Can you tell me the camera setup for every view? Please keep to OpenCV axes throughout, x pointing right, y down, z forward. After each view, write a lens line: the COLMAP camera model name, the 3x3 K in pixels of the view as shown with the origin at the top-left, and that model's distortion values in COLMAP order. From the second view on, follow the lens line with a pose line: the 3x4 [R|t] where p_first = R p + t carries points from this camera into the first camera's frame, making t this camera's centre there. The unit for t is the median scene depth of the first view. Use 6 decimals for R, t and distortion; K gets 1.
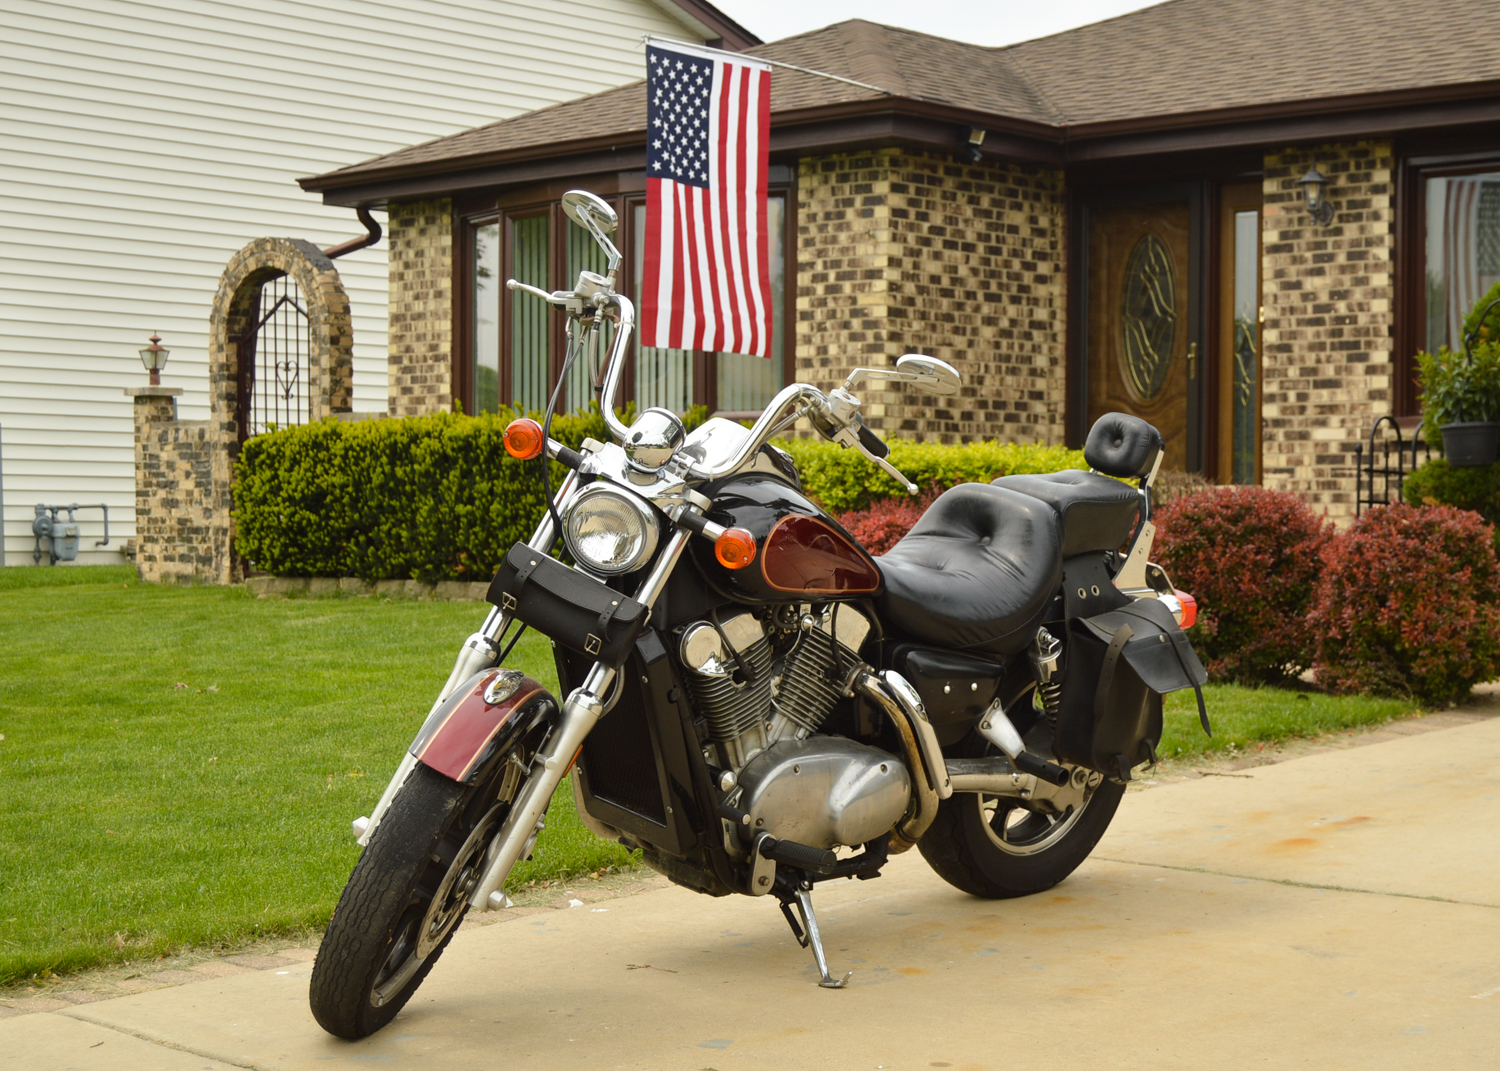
lens RADIAL K [[2698.1, 0, 827.1], [0, 2698.1, 534.9], [0, 0, 1]] dist [-0.040486, -0.123677]
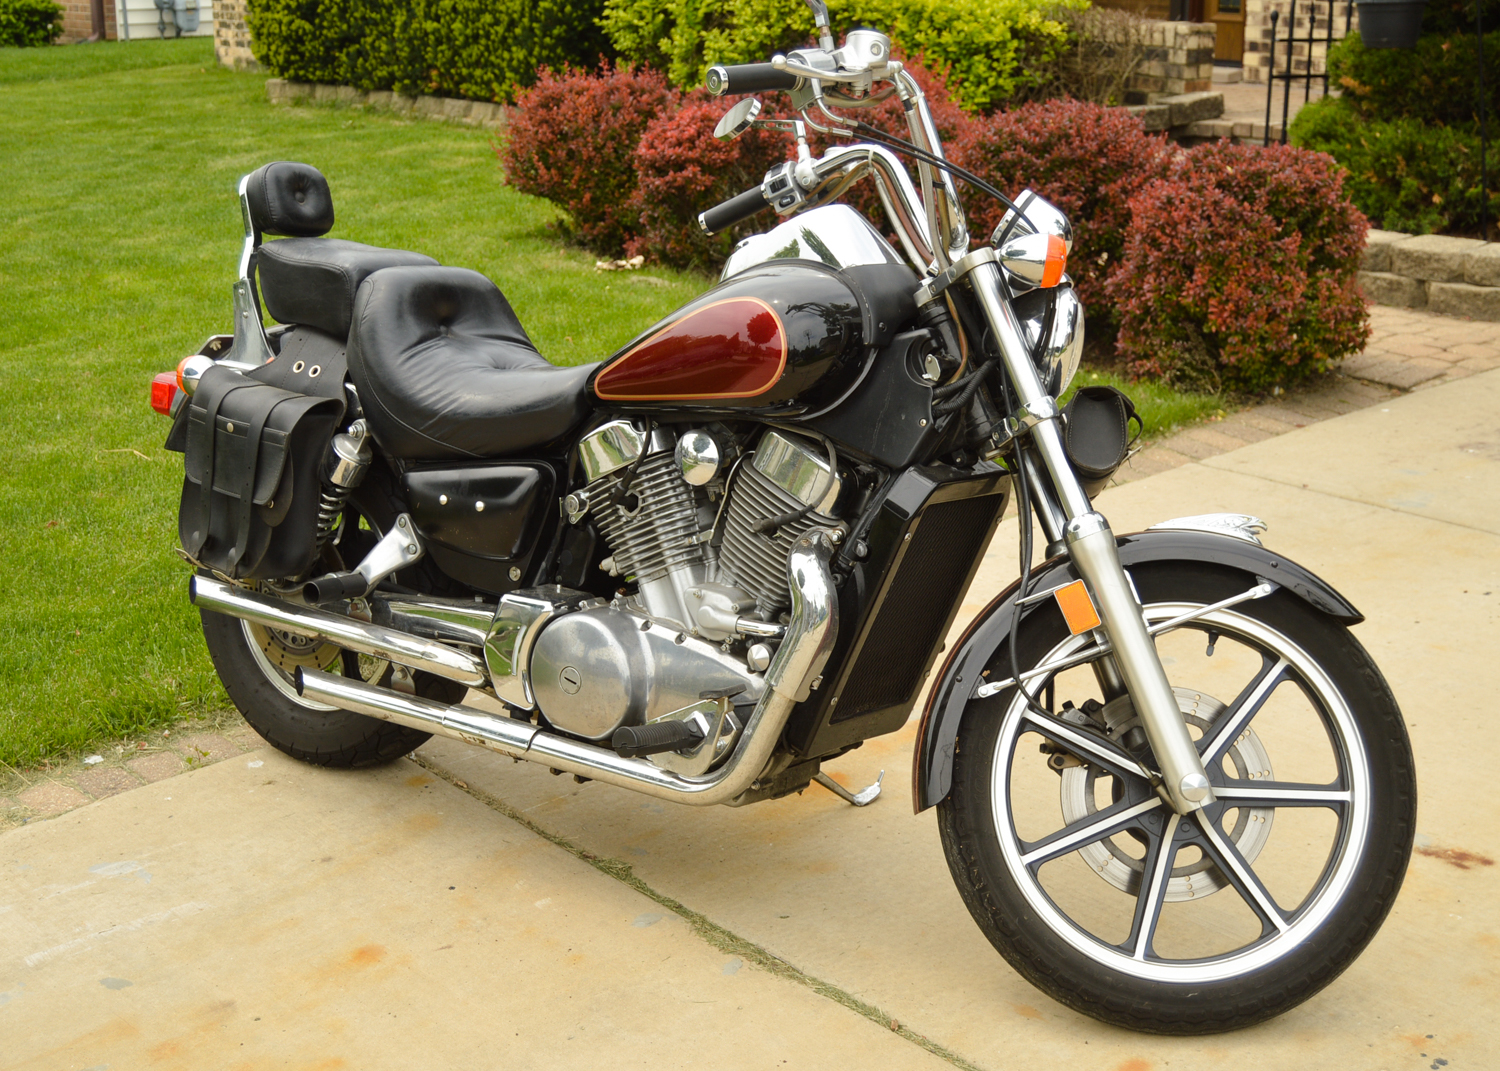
lens RADIAL K [[2244.7, 0, 748.5], [0, 2244.7, 554.3], [0, 0, 1]] dist [-0.043207, -0.052171]
pose [[0.991456, 0.031731, -0.126524, 0.094261], [0.003482, 0.963178, 0.268844, -0.044378], [0.130396, -0.266987, 0.954837, 0.179736]]
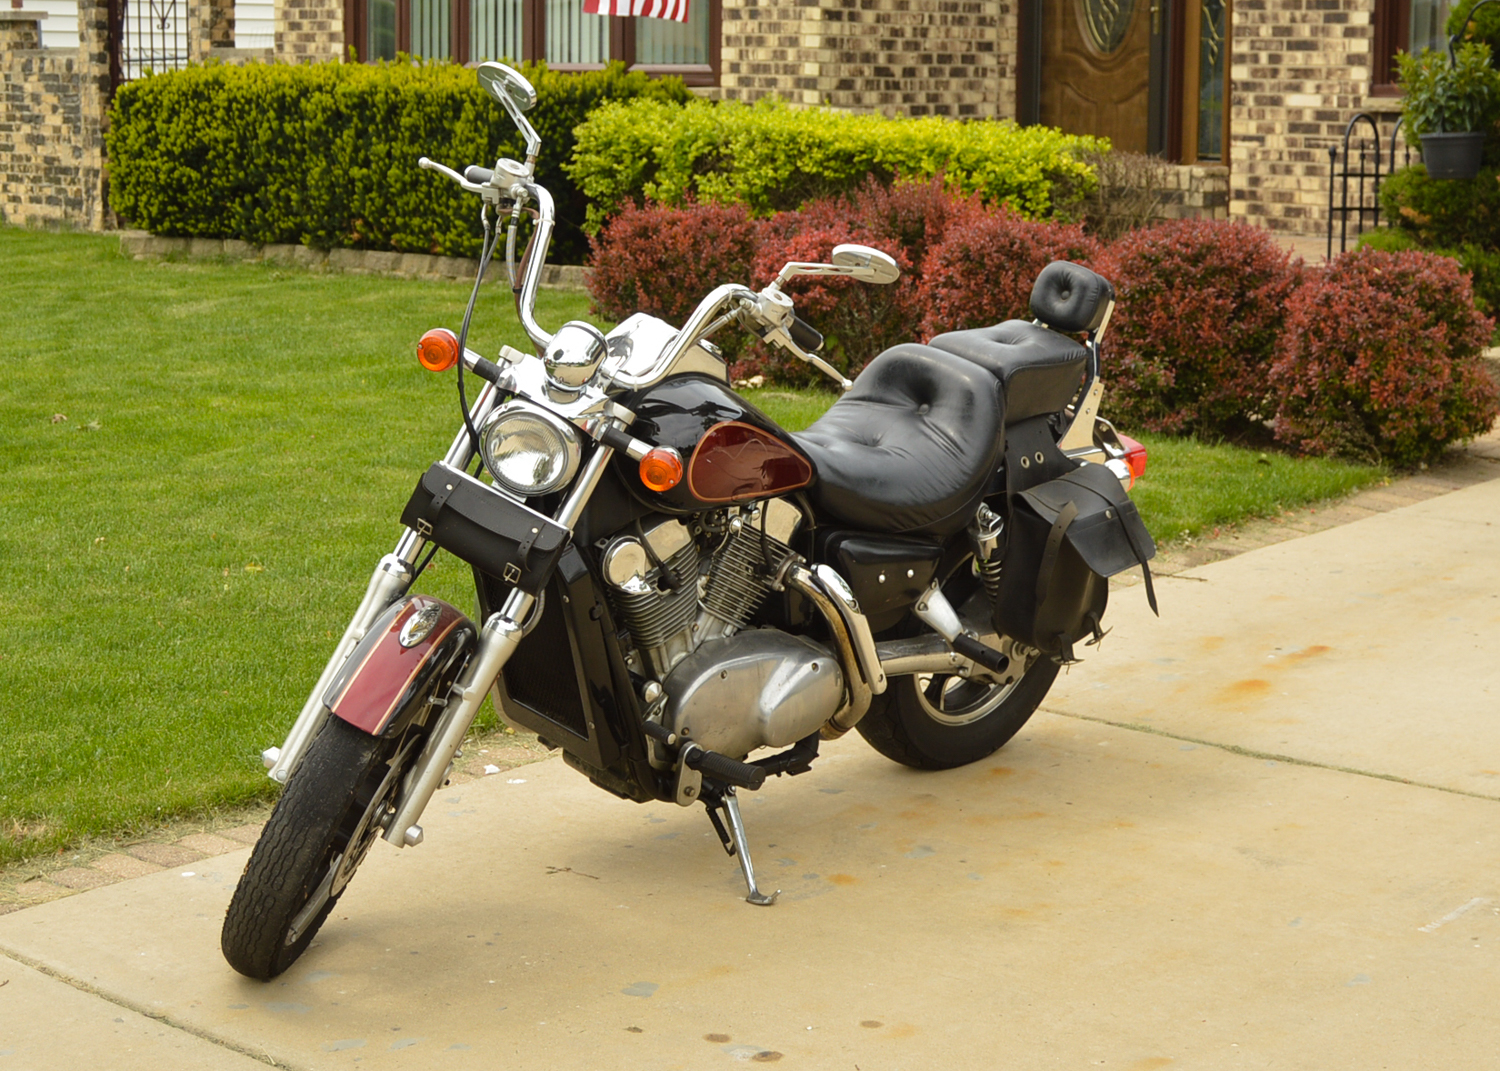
lens RADIAL K [[2982.0, 0, 783.1], [0, 2982.0, 332.7], [0, 0, 1]] dist [-0.070285, -0.027348]
pose [[0.999940, 0.004783, 0.009878, -0.000423], [-0.005564, 0.996735, 0.080545, -0.038506], [-0.009461, -0.080596, 0.996702, -0.014324]]
